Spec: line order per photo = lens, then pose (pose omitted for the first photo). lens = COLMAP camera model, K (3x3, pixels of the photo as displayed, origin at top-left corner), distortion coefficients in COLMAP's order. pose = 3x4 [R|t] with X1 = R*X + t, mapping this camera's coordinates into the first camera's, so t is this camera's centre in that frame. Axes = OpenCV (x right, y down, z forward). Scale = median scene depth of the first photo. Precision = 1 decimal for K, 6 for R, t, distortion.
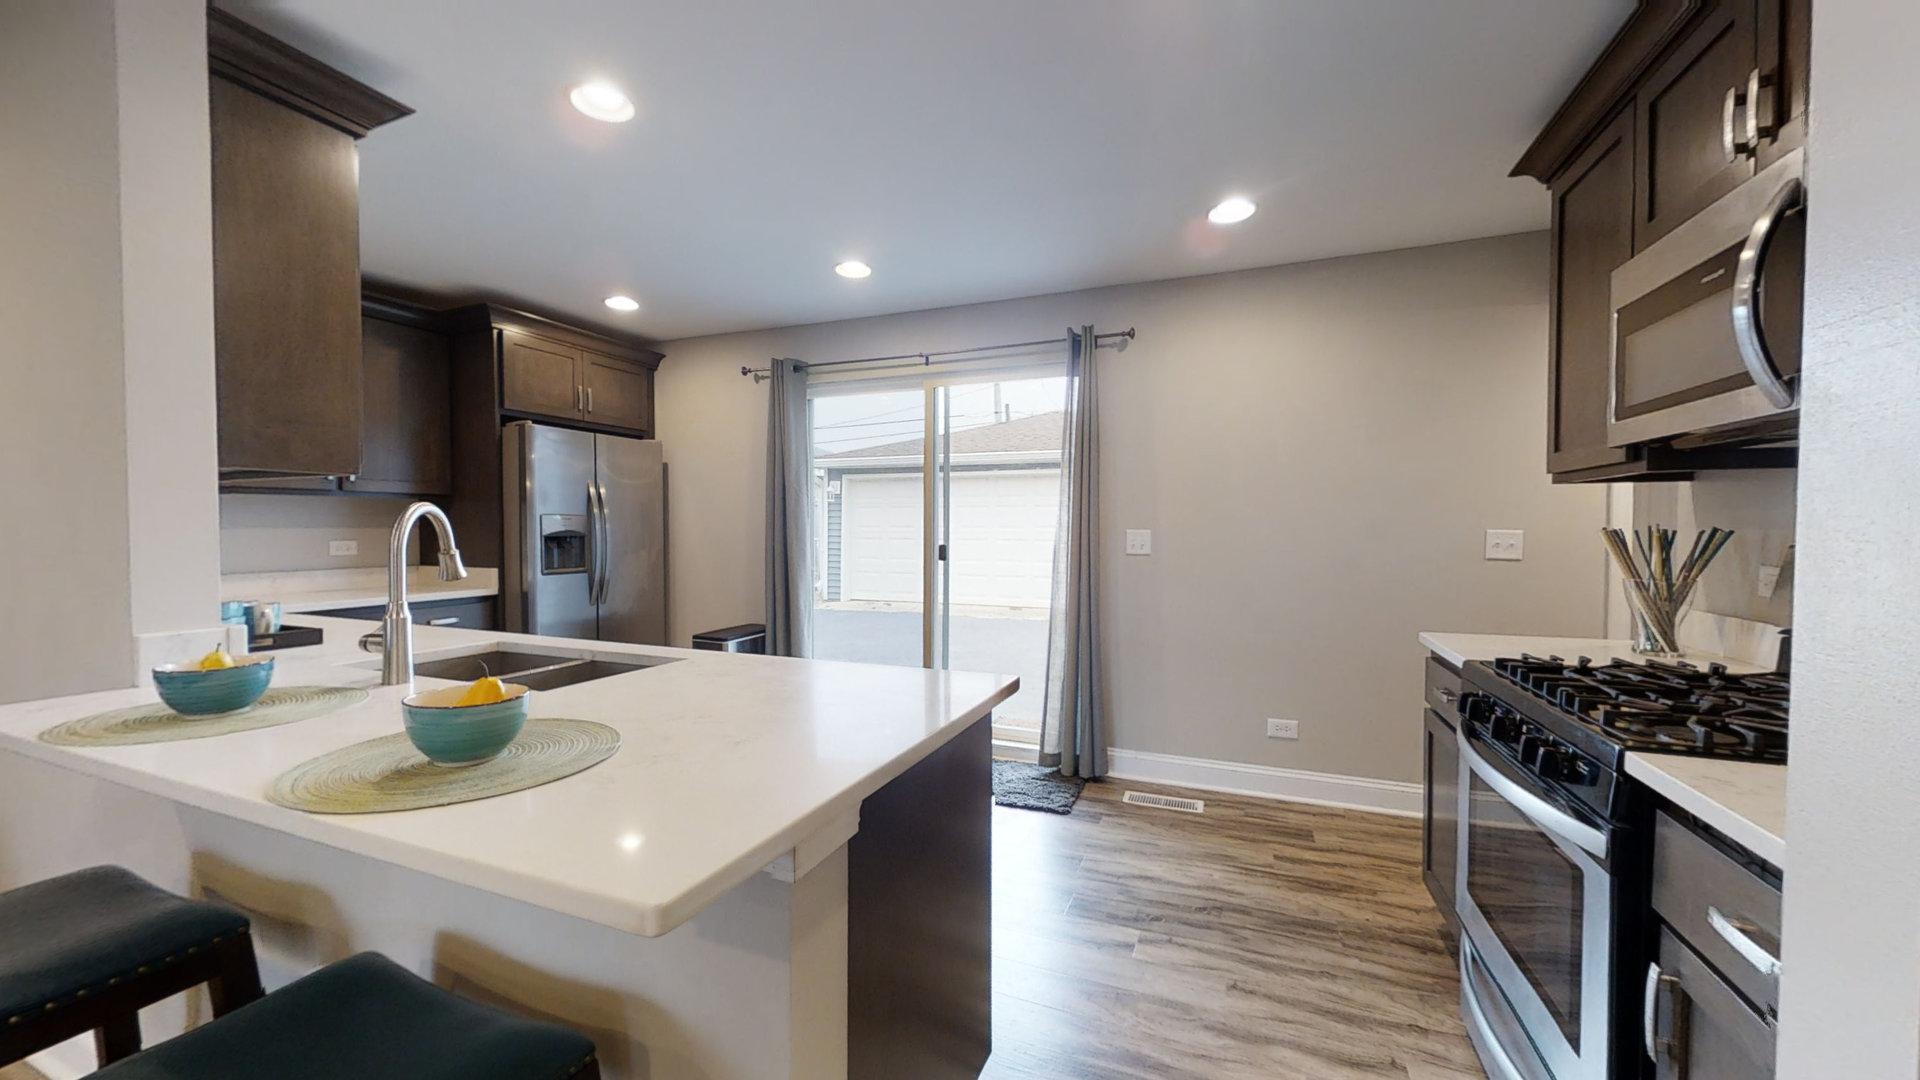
lens RADIAL K [[705.7, 0, 961.6], [0, 705.7, 542.5], [0, 0, 1]] dist [0.001931, -0.000101]
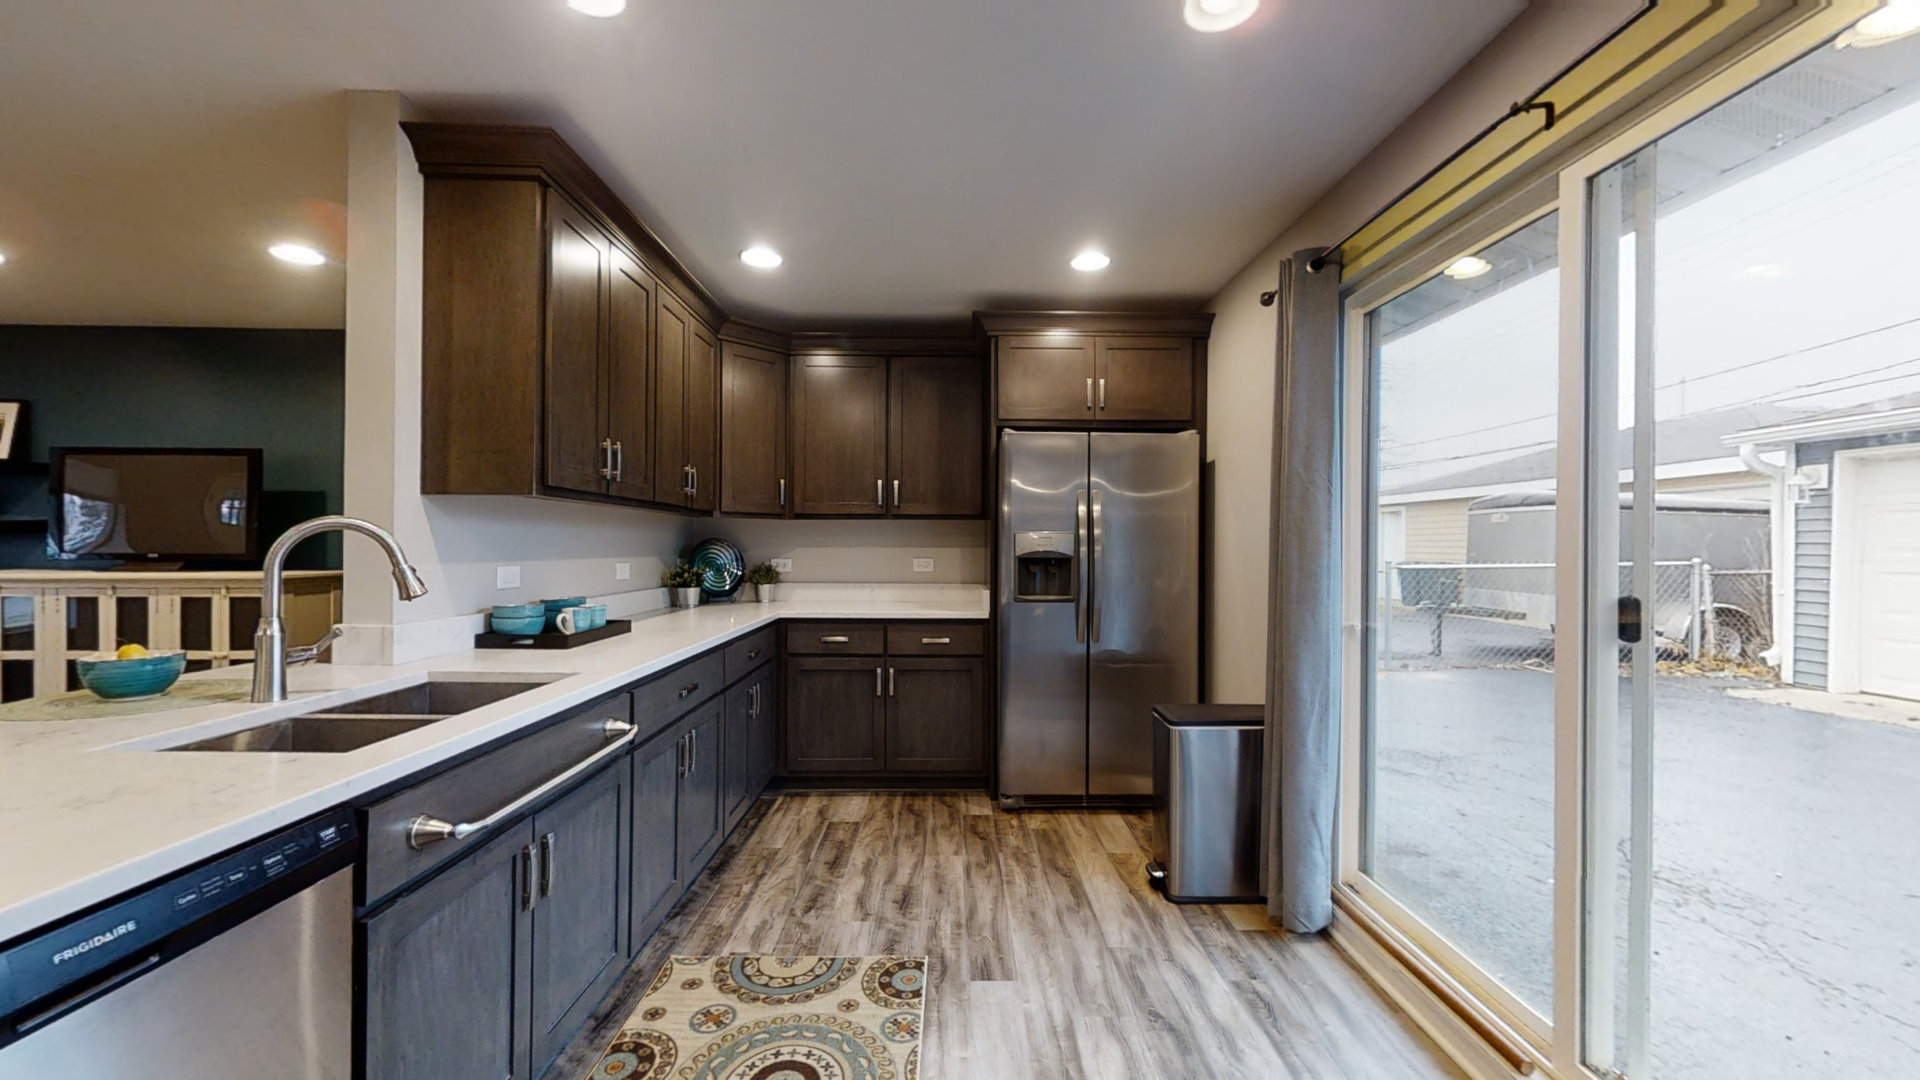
lens RADIAL K [[705.7, 0, 959.4], [0, 705.7, 545.6], [0, 0, 1]] dist [0.001931, -0.000101]
pose [[0.392059, -0.001038, -0.919939, 0.182110], [-0.024359, 0.999637, -0.011509, -0.010765], [0.919617, 0.026921, 0.391892, 0.570757]]
